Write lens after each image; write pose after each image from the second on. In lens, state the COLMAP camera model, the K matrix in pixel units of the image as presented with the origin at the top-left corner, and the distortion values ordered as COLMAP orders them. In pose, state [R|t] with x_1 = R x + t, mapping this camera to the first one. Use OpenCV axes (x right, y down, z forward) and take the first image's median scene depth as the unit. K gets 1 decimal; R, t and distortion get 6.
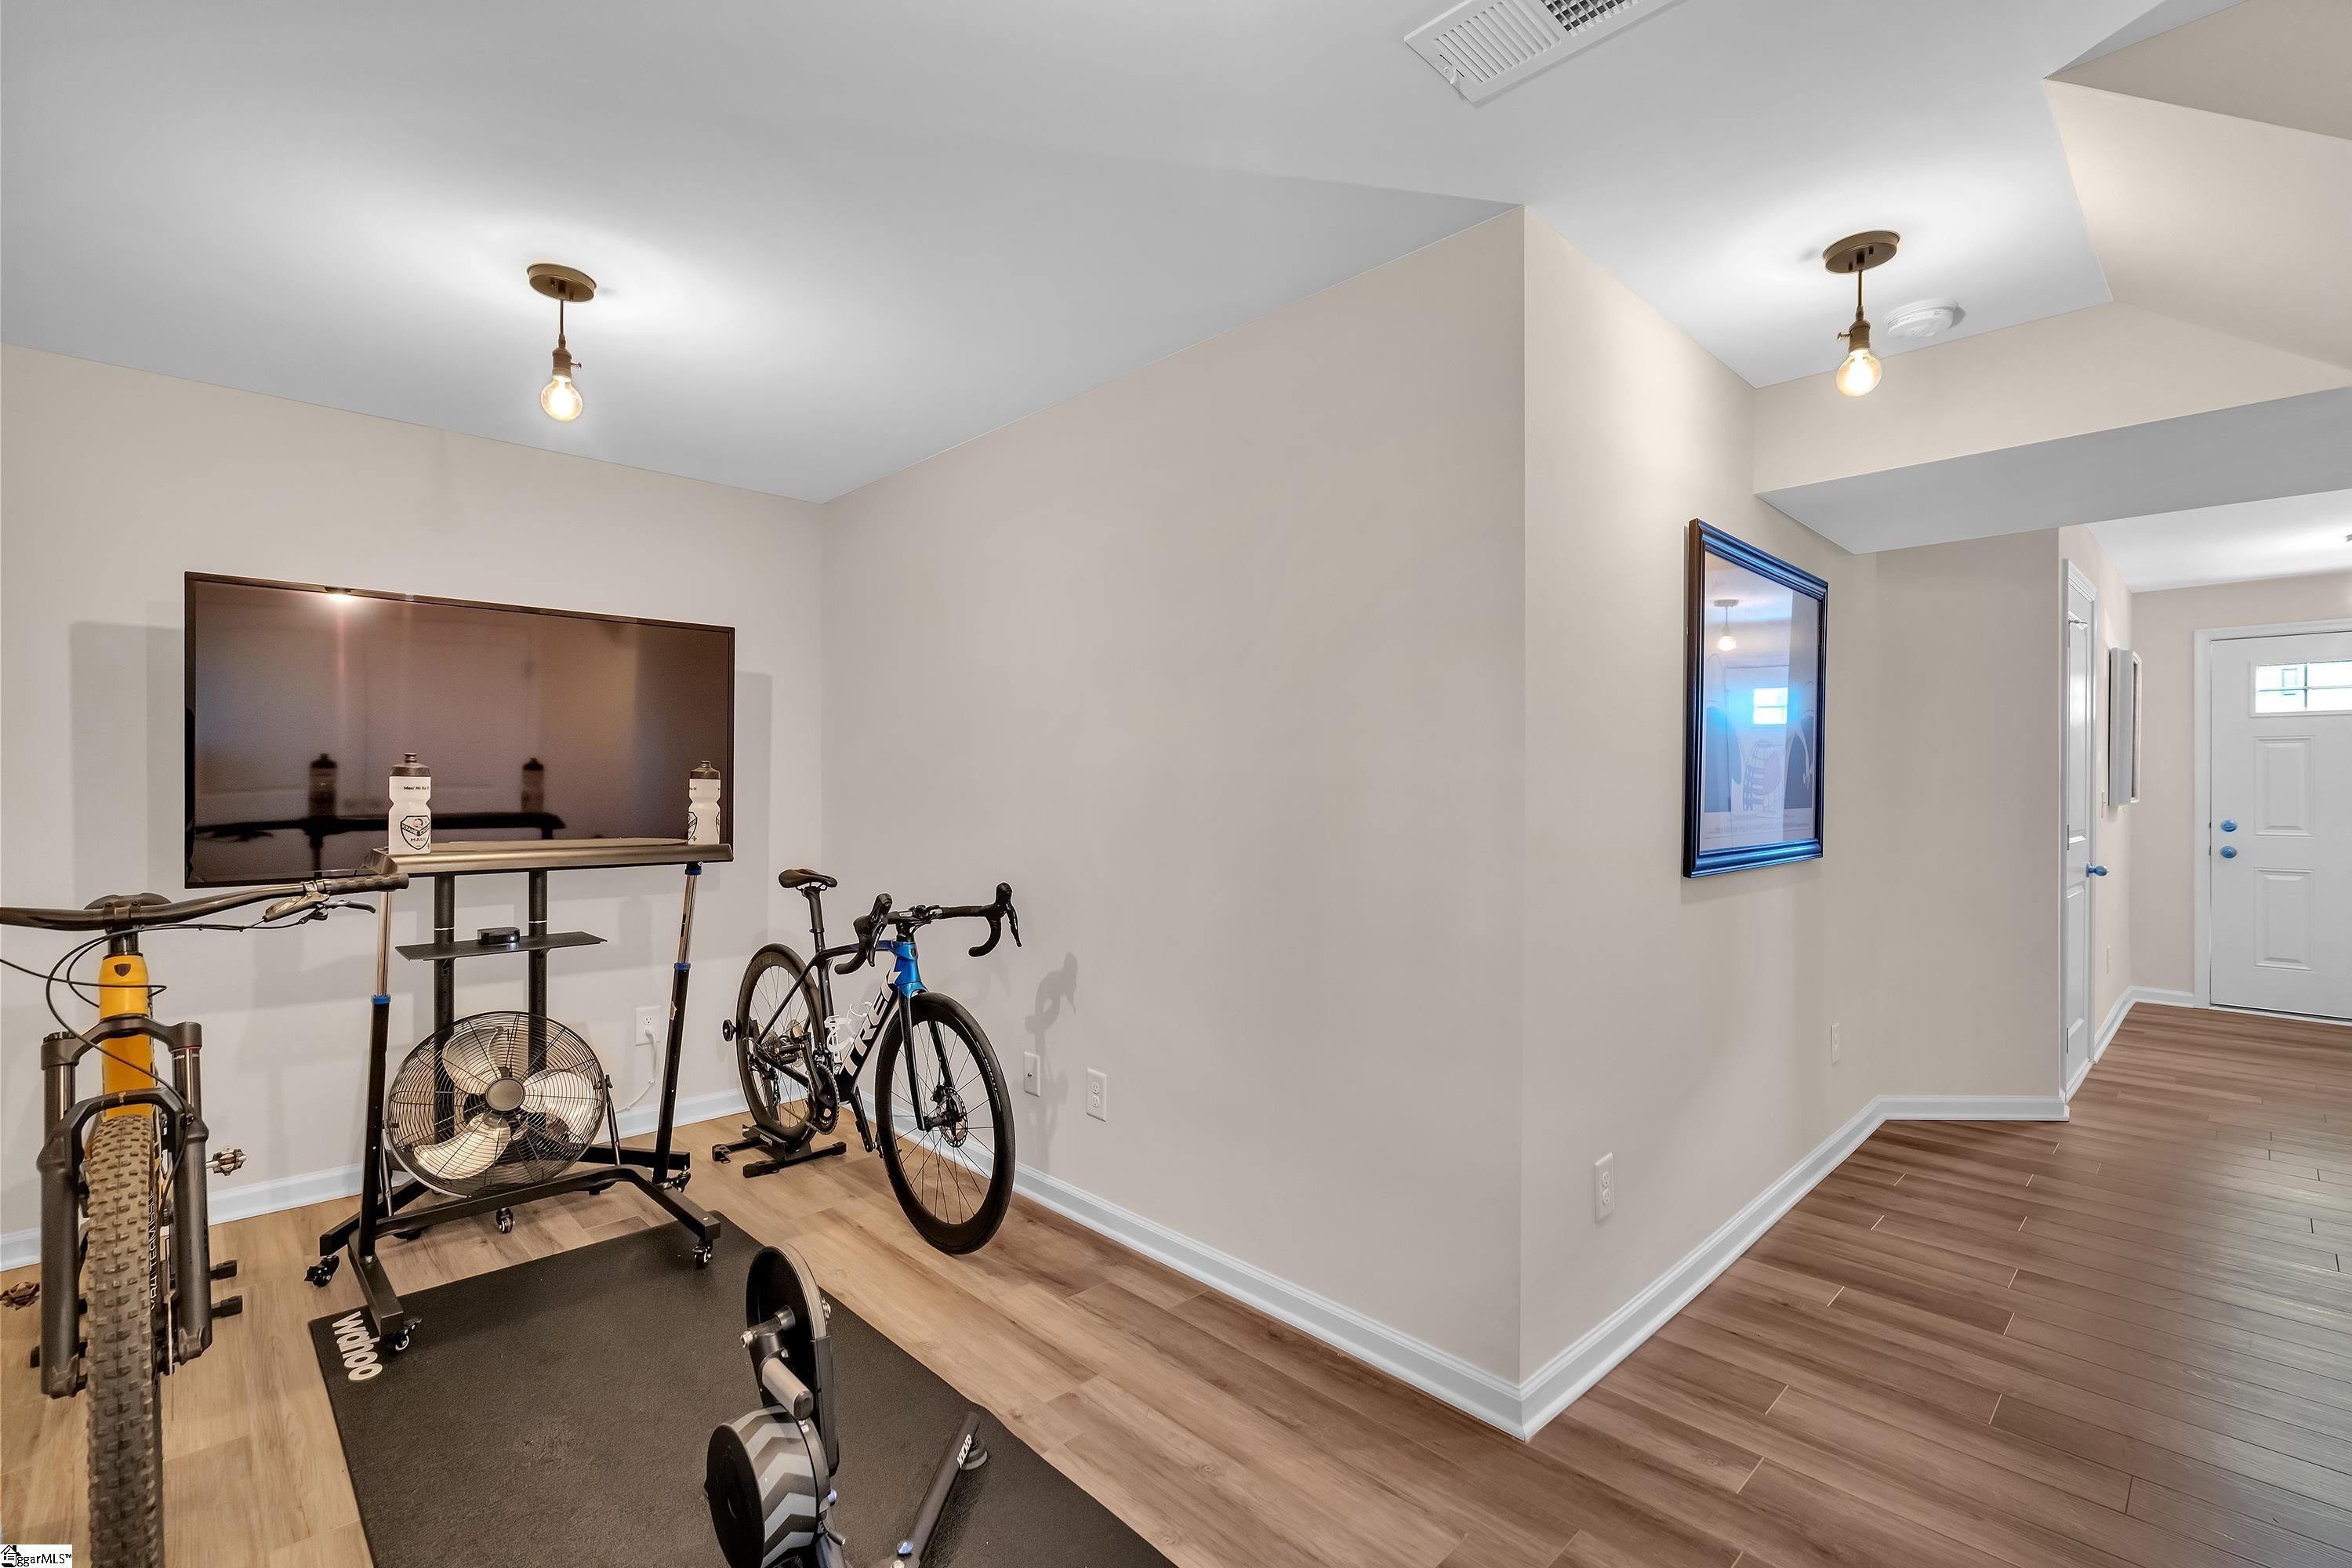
lens RADIAL K [[1057.4, 0, 1171.5], [0, 1057.4, 784.0], [0, 0, 1]] dist [-0.006298, -0.000084]
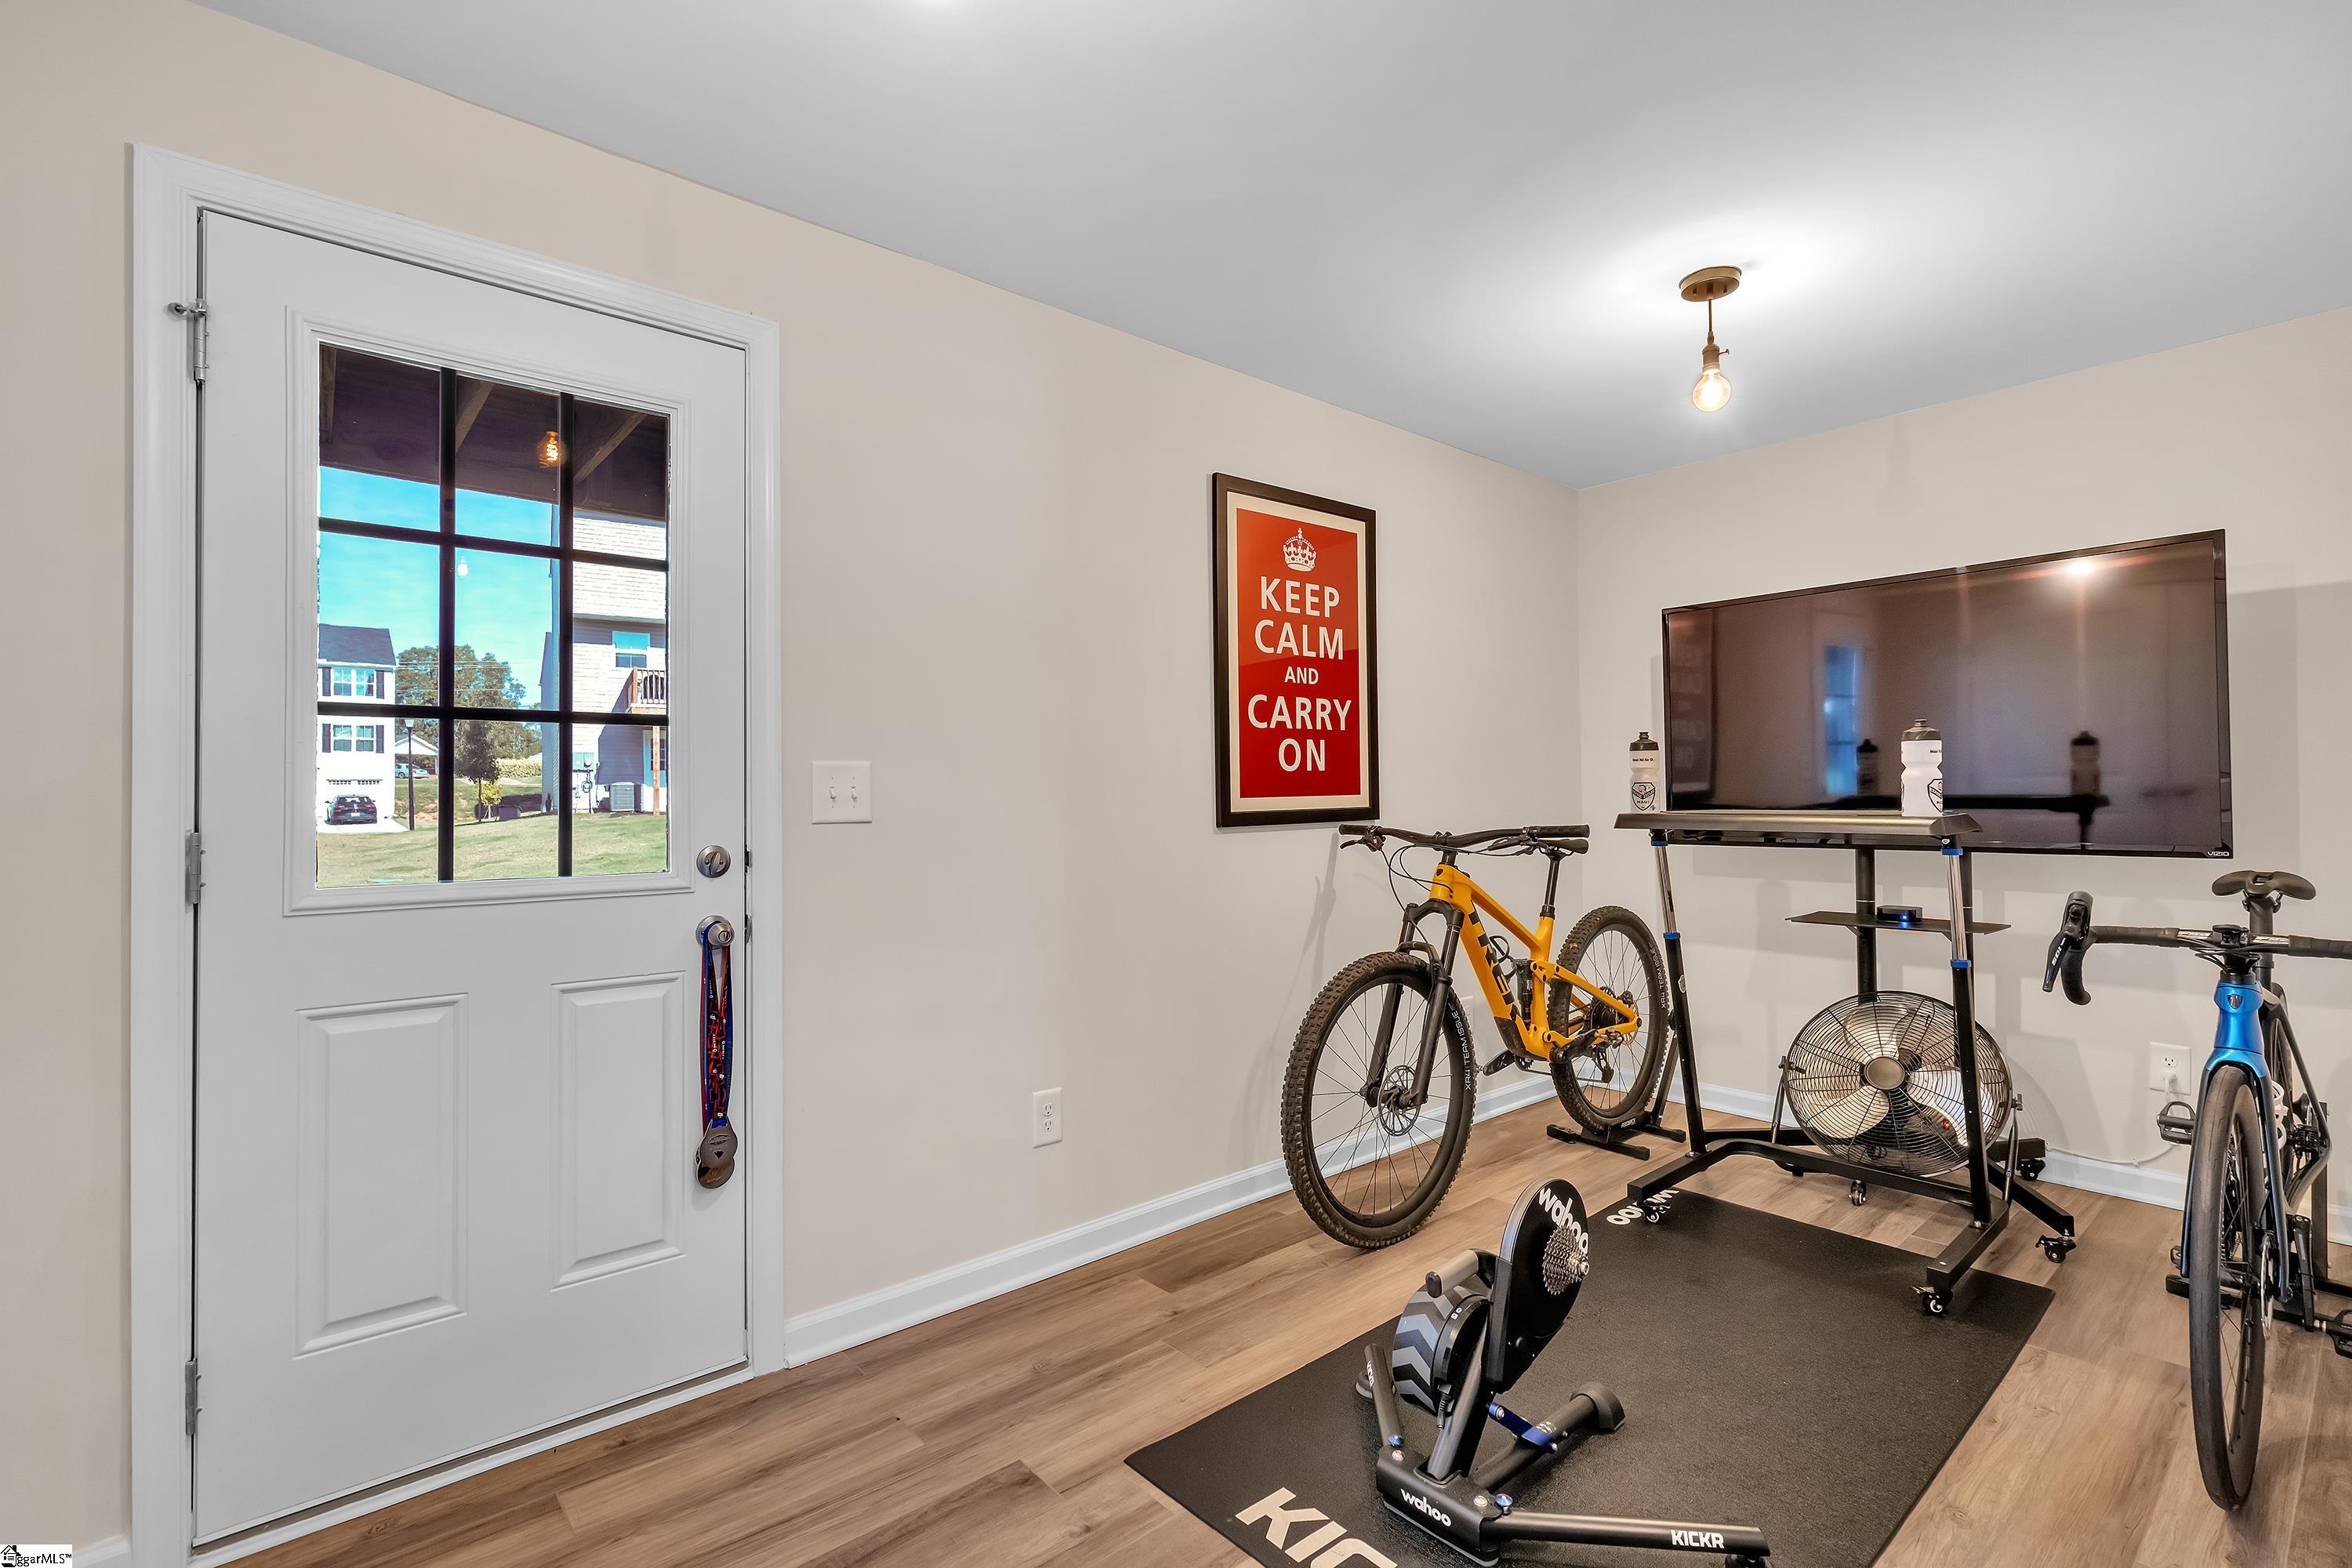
lens RADIAL K [[1057.4, 0, 1171.5], [0, 1057.4, 784.0], [0, 0, 1]] dist [-0.006298, -0.000084]
pose [[-0.062925, -0.014711, -0.997910, 0.428000], [0.006808, 0.999862, -0.015170, 0.037506], [0.997995, -0.007748, -0.062816, 0.427252]]
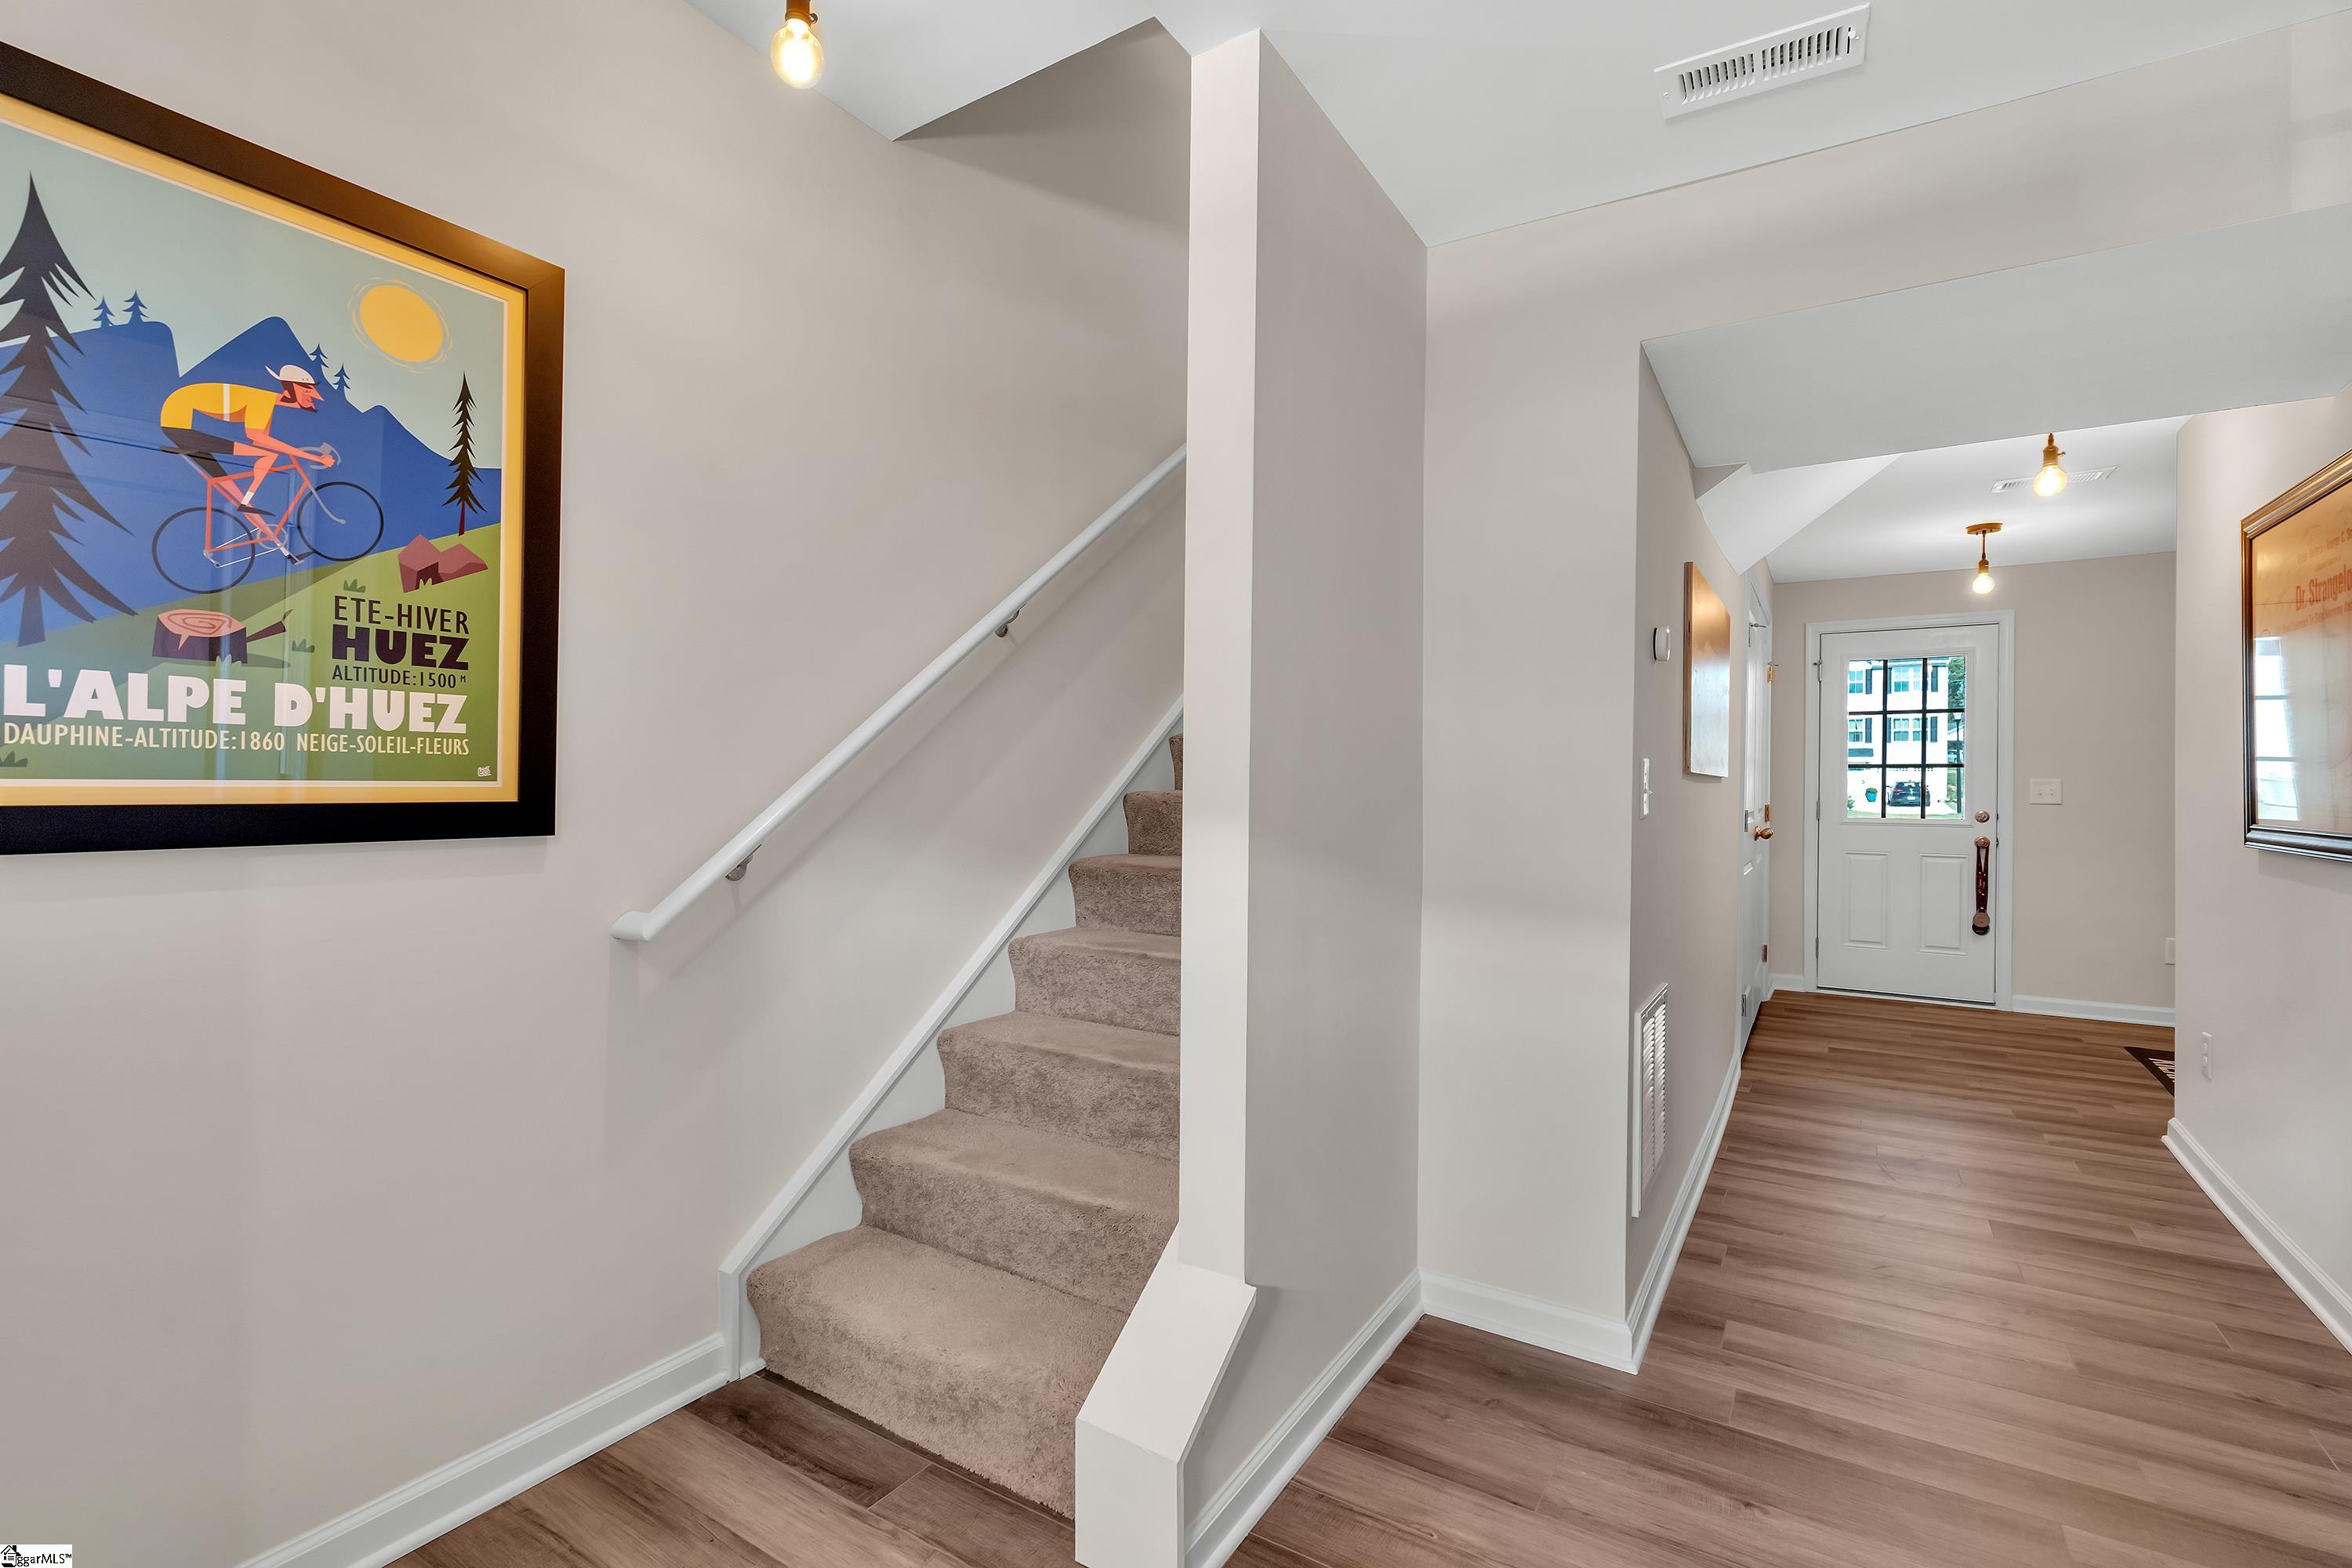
lens RADIAL K [[1057.4, 0, 1171.5], [0, 1057.4, 784.0], [0, 0, 1]] dist [-0.006298, -0.000084]
pose [[-0.972755, -0.008799, -0.231669, 1.598702], [-0.009454, 0.999954, 0.001718, 0.027801], [0.231643, 0.003862, -0.972793, 1.575206]]
